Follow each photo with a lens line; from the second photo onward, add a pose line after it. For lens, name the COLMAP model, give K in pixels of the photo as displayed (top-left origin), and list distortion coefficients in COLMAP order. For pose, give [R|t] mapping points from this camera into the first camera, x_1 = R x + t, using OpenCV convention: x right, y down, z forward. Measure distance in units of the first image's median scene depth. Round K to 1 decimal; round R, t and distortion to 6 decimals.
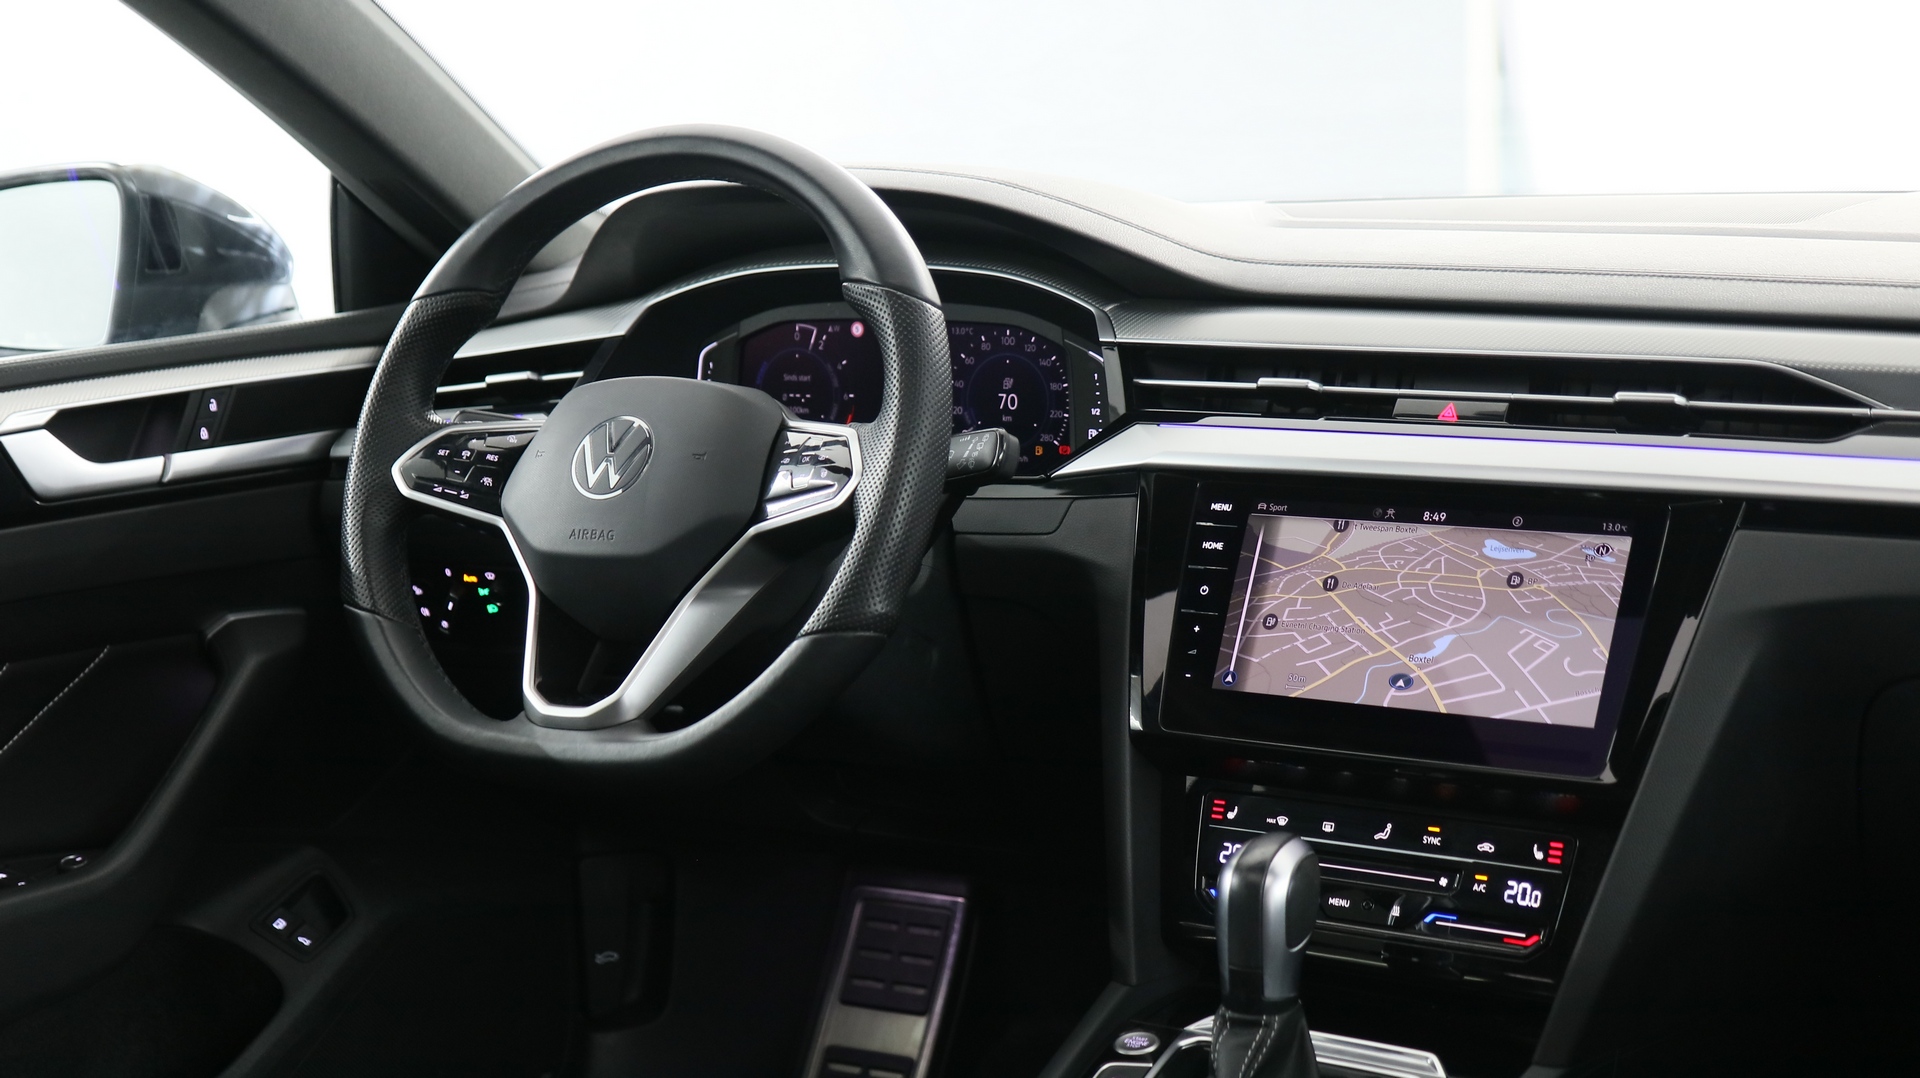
lens RADIAL K [[2810.6, 0, 946.0], [0, 2810.6, 549.0], [0, 0, 1]] dist [-0.021633, 0.000000]
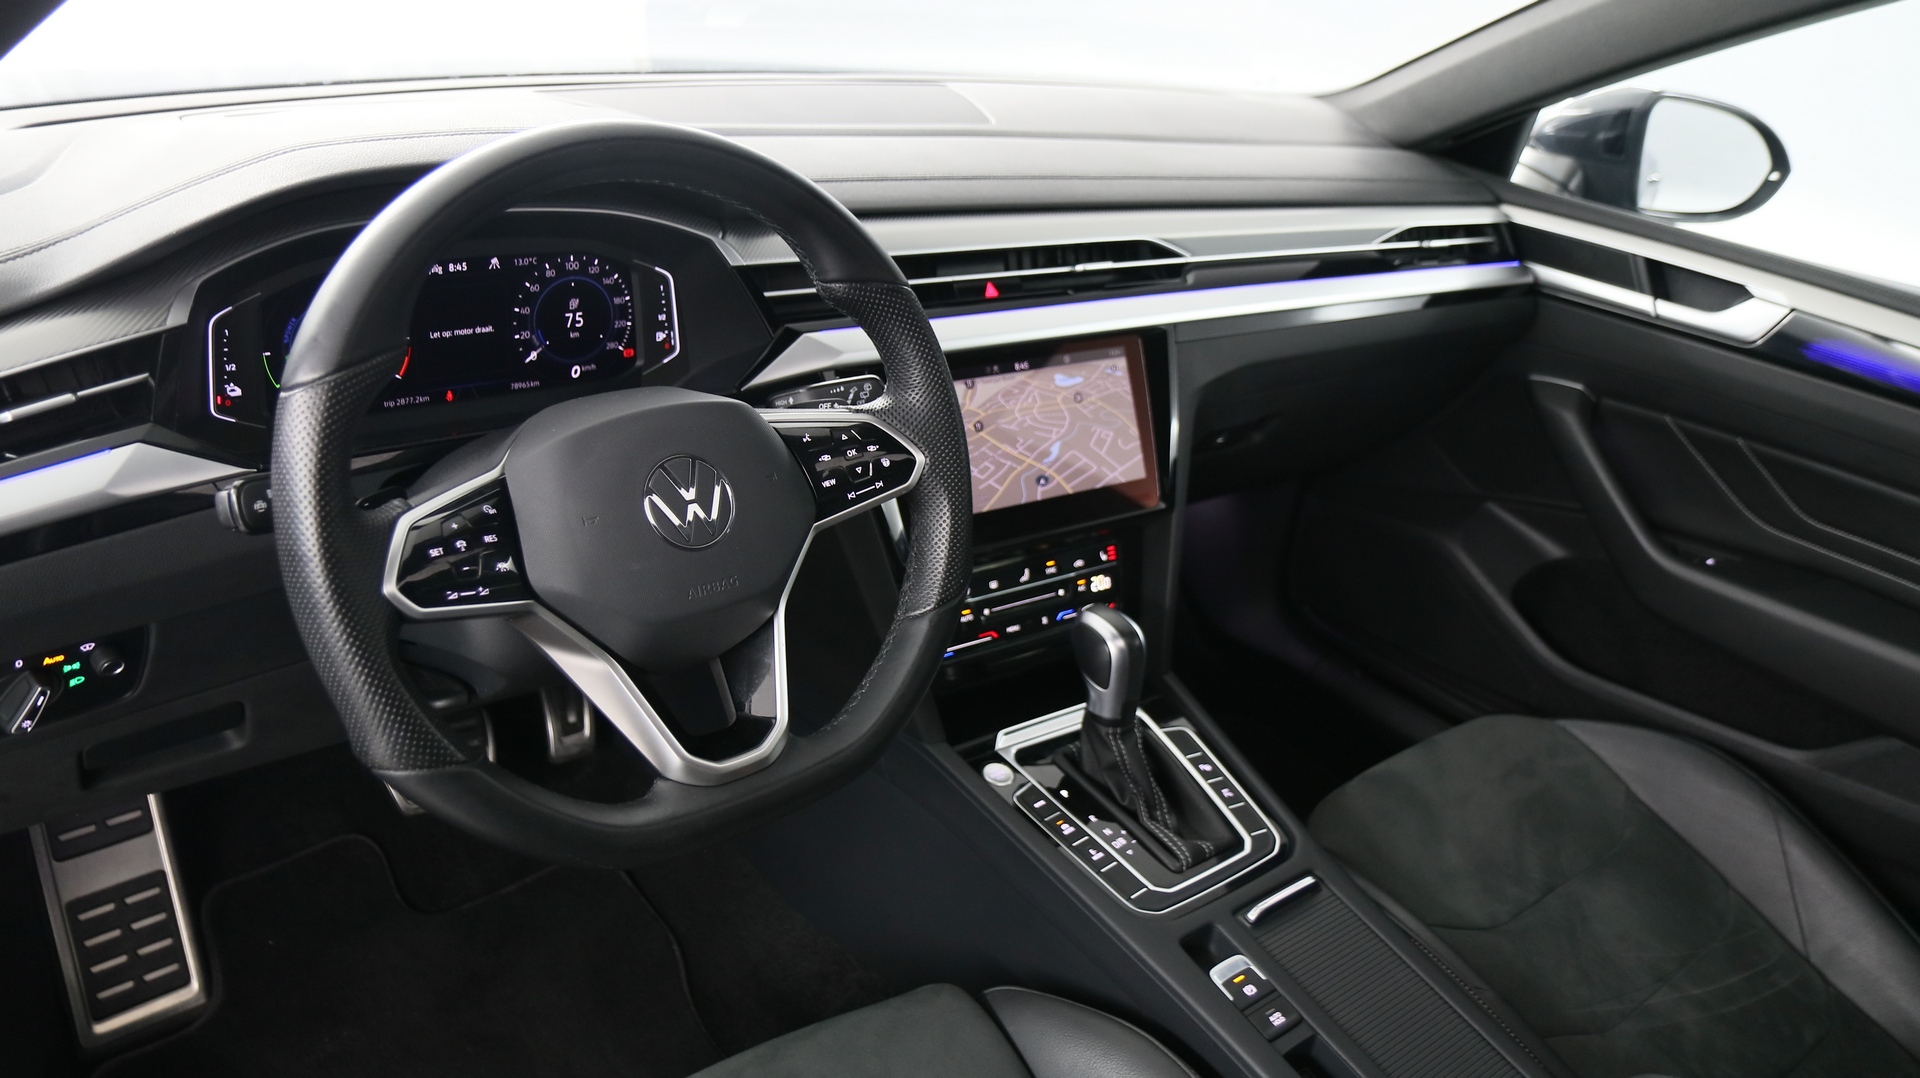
lens RADIAL K [[1457.7, 0, 953.9], [0, 1457.7, 549.2], [0, 0, 1]] dist [-0.028871, 0.014779]
pose [[0.321255, -0.351662, 0.879277, -0.533732], [0.031421, 0.931941, 0.361245, -0.195010], [-0.946471, -0.088424, 0.310441, 0.763375]]
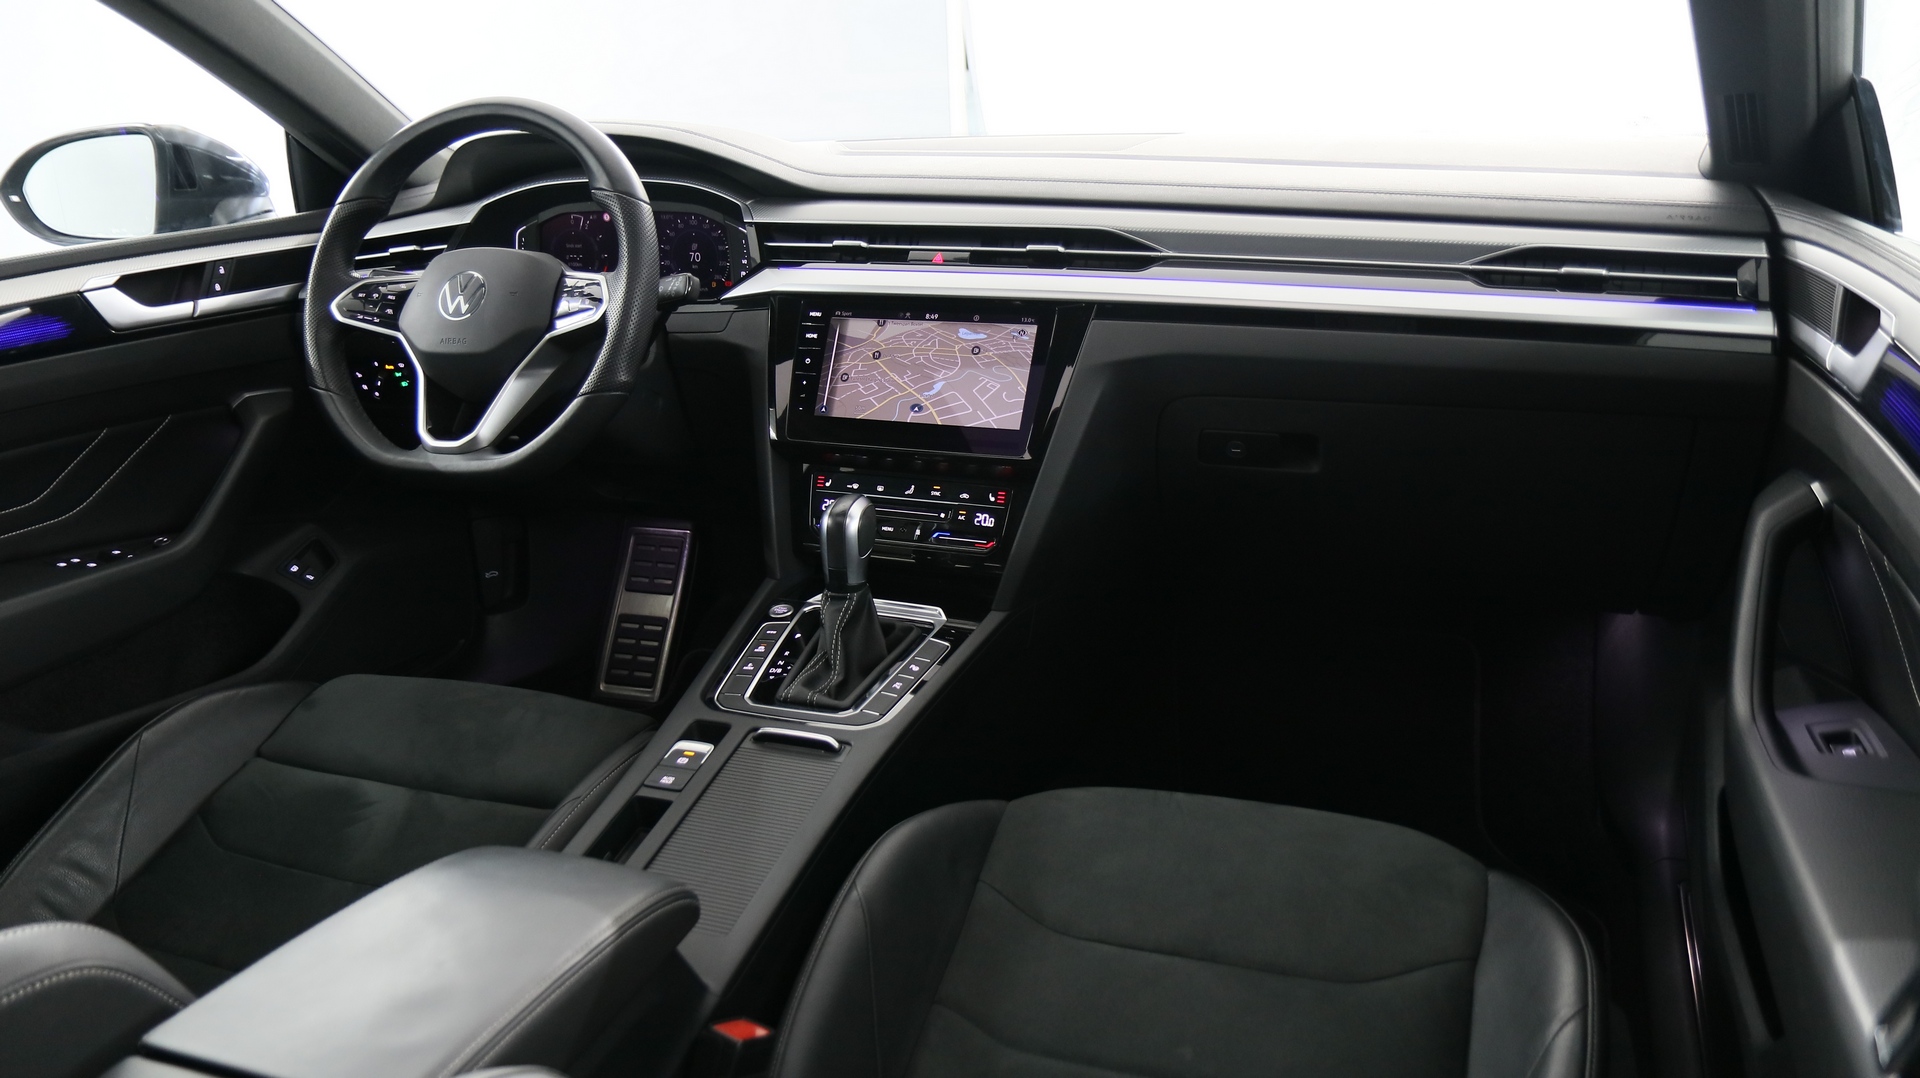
lens RADIAL K [[1457.7, 0, 960.5], [0, 1457.7, 548.5], [0, 0, 1]] dist [-0.028871, 0.014779]
pose [[0.982777, -0.055859, 0.176149, 0.016672], [0.028948, 0.987988, 0.151794, -0.005663], [-0.182513, -0.144080, 0.972589, 0.052731]]
